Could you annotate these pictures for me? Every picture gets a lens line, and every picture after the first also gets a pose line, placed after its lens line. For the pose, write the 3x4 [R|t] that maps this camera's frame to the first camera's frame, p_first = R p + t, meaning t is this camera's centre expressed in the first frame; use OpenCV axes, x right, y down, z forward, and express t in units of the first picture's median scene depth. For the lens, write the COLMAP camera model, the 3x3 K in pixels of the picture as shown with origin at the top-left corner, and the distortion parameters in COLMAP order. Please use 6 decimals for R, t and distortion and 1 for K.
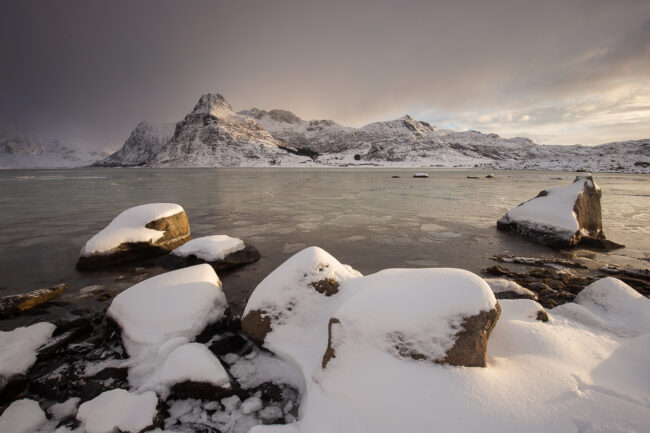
lens RADIAL K [[292.7, 0, 325.0], [0, 292.7, 216.5], [0, 0, 1]] dist [-0.039349, 0.007085]
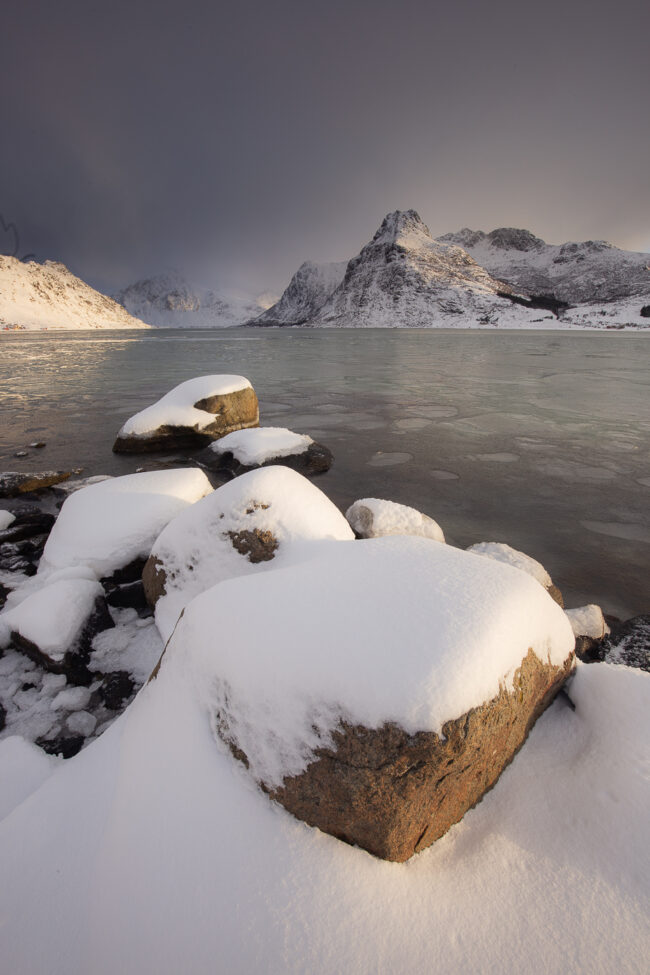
lens RADIAL K [[439.0, 0, 331.7], [0, 439.0, 478.9], [0, 0, 1]] dist [-0.039349, 0.007085]
pose [[0.879894, 0.155323, -0.449067, 0.352018], [-0.079099, 0.979759, 0.183893, -0.025201], [0.468540, -0.126285, 0.874370, 0.290374]]
